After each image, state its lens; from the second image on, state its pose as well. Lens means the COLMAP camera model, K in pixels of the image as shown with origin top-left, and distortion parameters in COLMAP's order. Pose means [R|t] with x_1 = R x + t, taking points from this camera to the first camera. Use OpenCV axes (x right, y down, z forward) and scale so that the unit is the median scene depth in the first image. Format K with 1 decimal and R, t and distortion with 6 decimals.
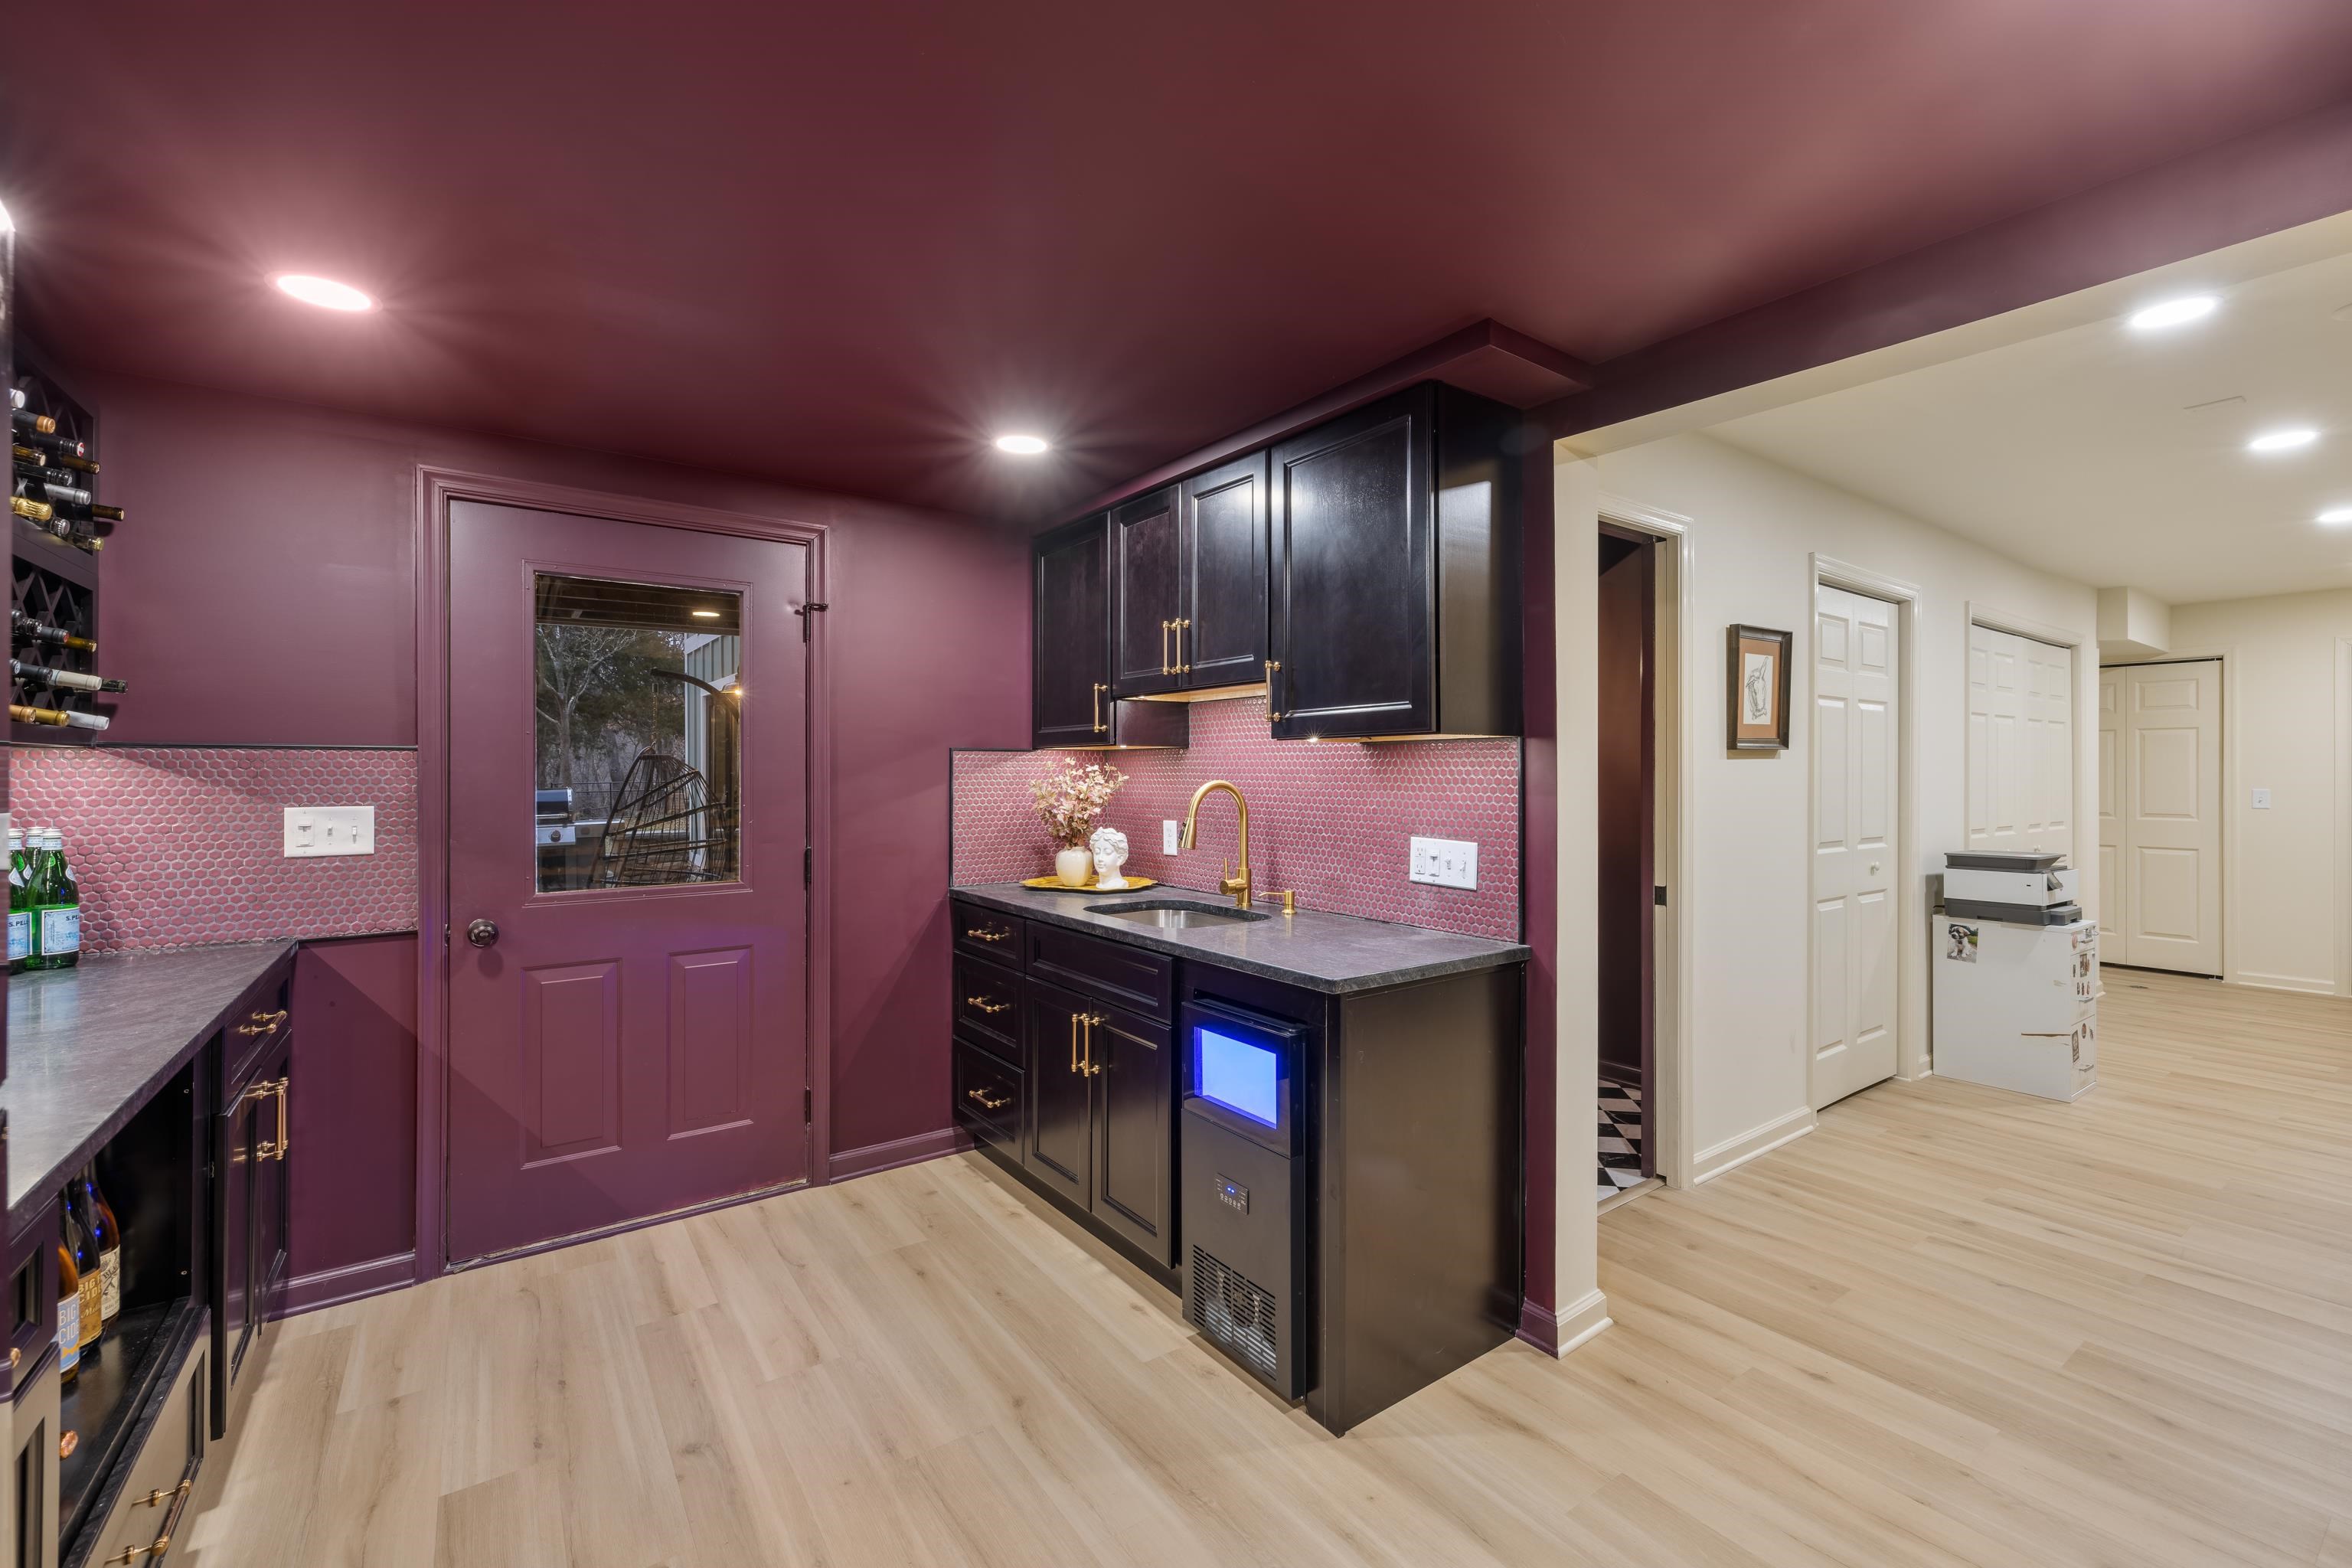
lens RADIAL K [[997.5, 0, 1181.1], [0, 997.5, 774.3], [0, 0, 1]] dist [0.000653, 0.000511]
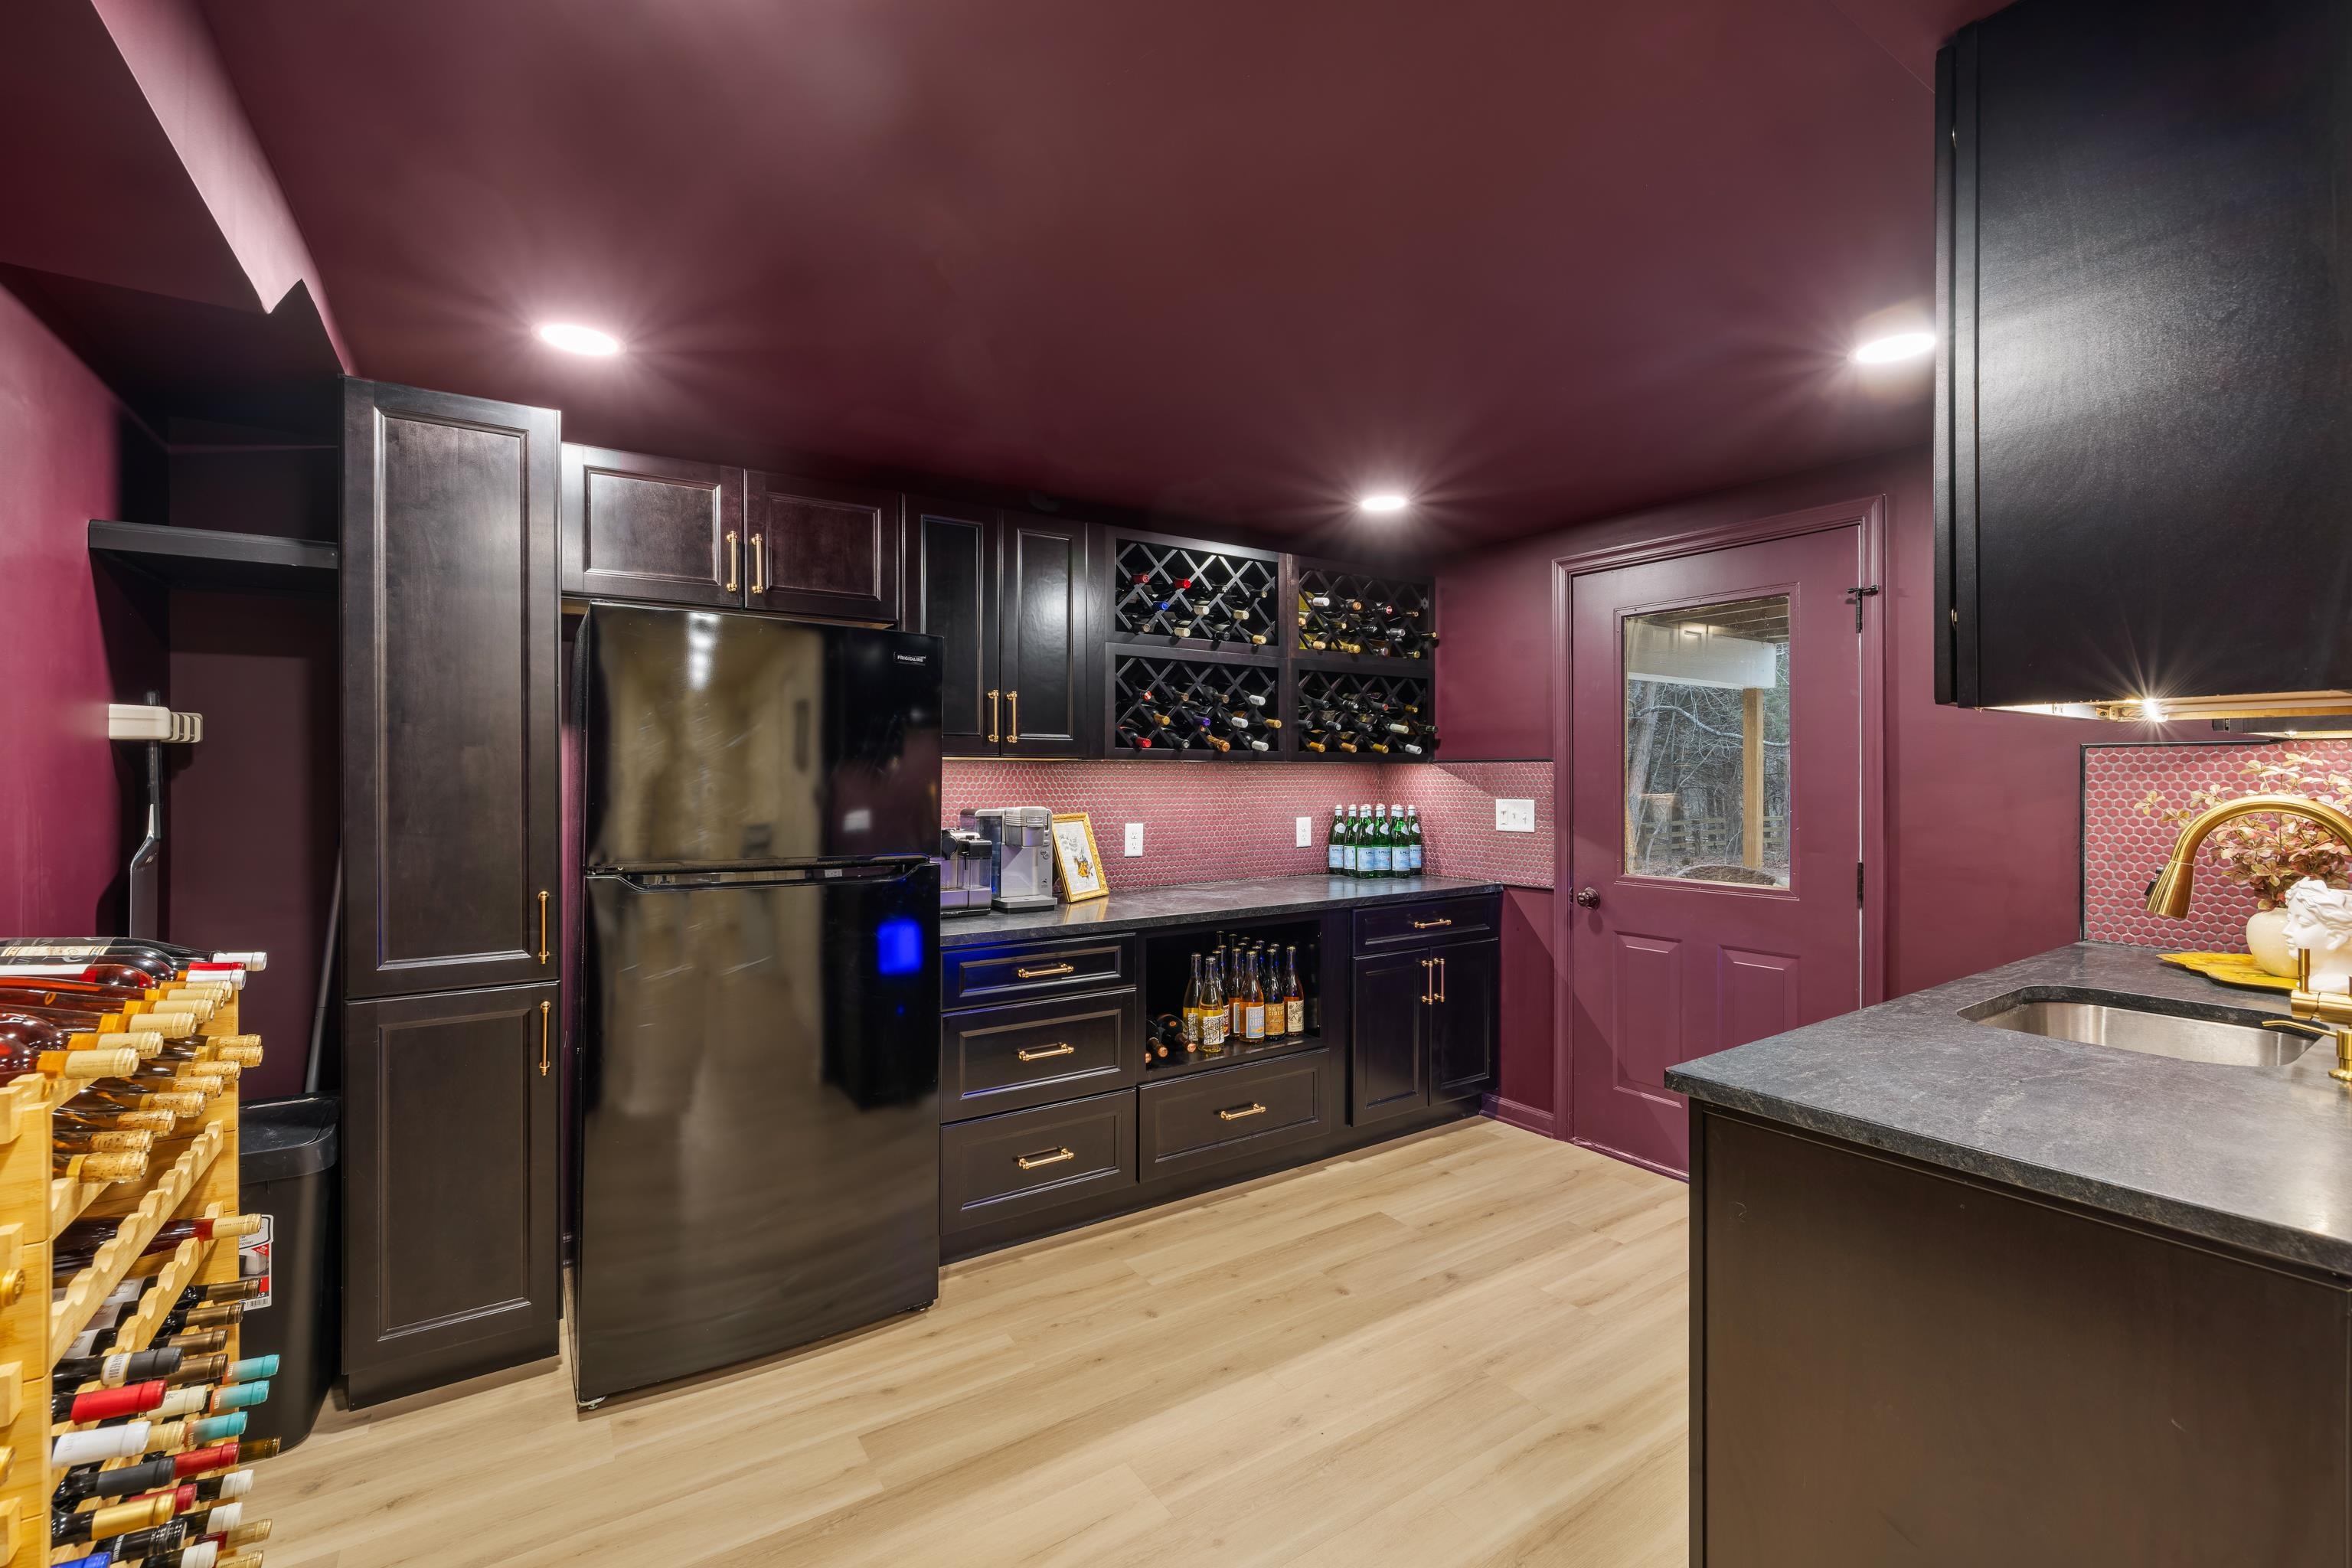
lens RADIAL K [[997.5, 0, 1173.5], [0, 997.5, 777.4], [0, 0, 1]] dist [0.000653, 0.000511]
pose [[-0.034711, 0.000389, -0.999397, 0.680651], [-0.004798, 0.999988, 0.000556, 0.000339], [0.999386, 0.004815, -0.034709, 0.518138]]
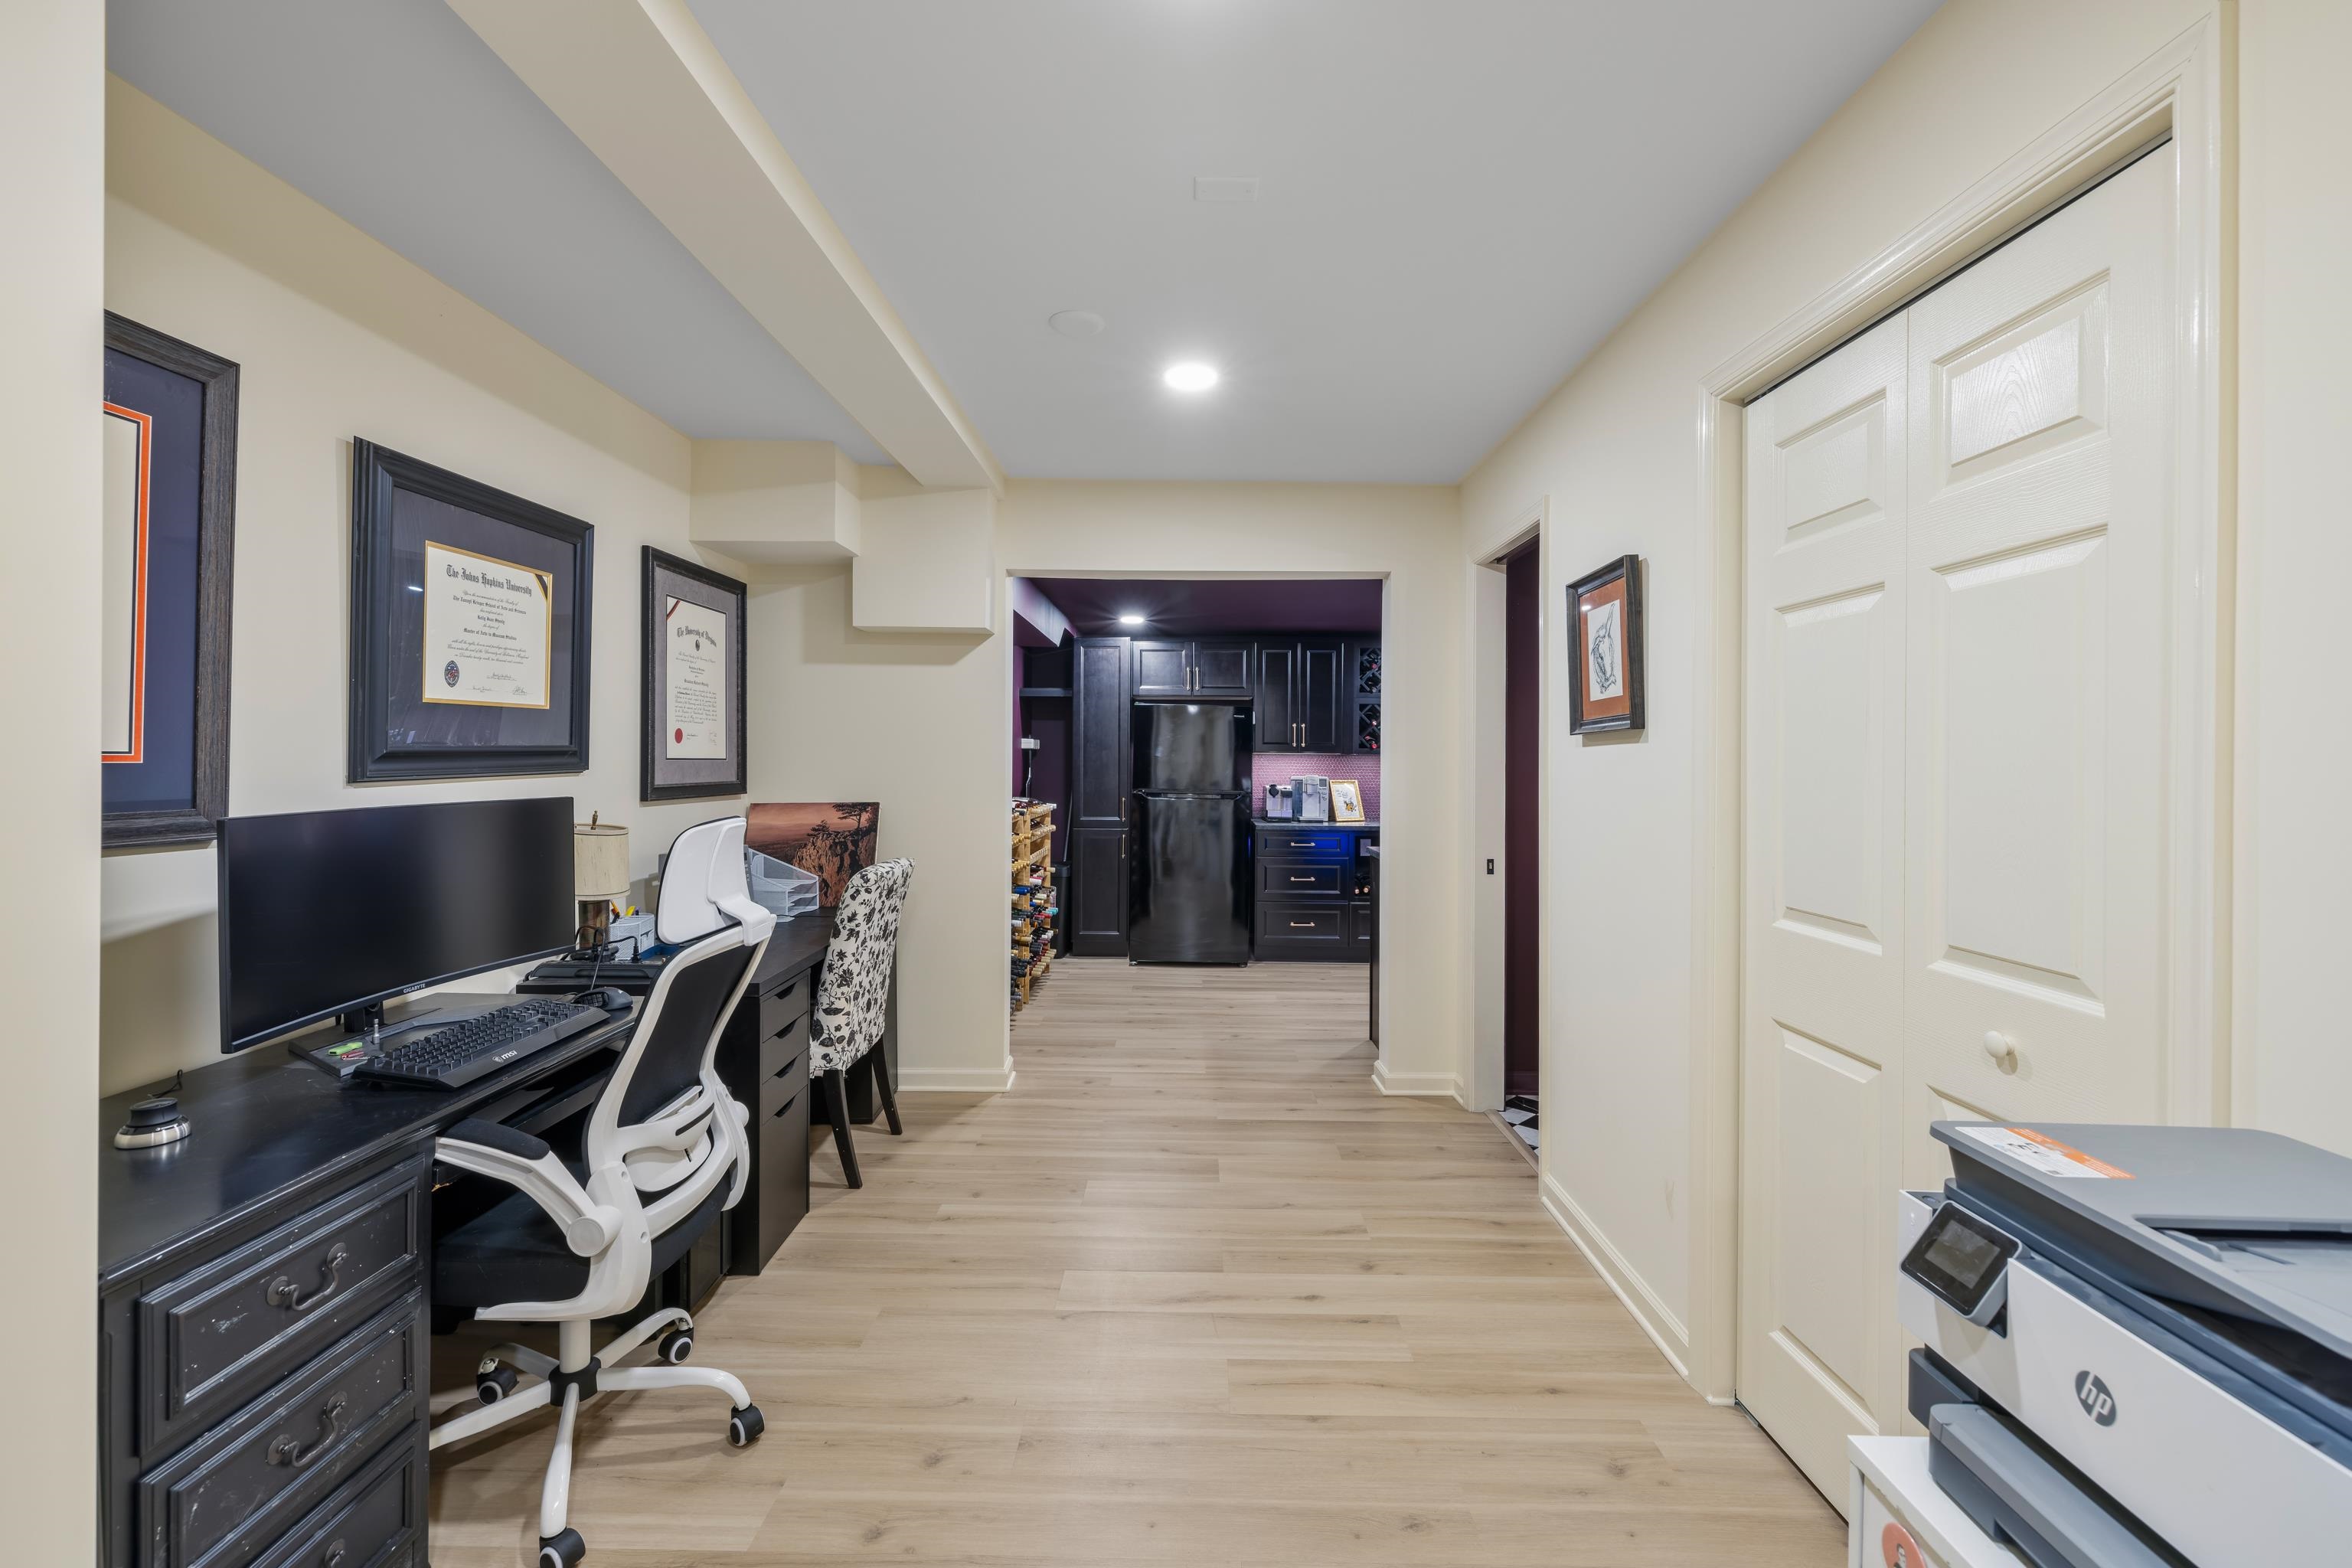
lens RADIAL K [[997.5, 0, 1179.2], [0, 997.5, 766.2], [0, 0, 1]] dist [0.000653, 0.000511]
pose [[-0.591169, -0.001633, -0.806546, 1.817614], [-0.012068, 0.999904, 0.006821, -0.000963], [0.806457, 0.013765, -0.591132, 1.566918]]
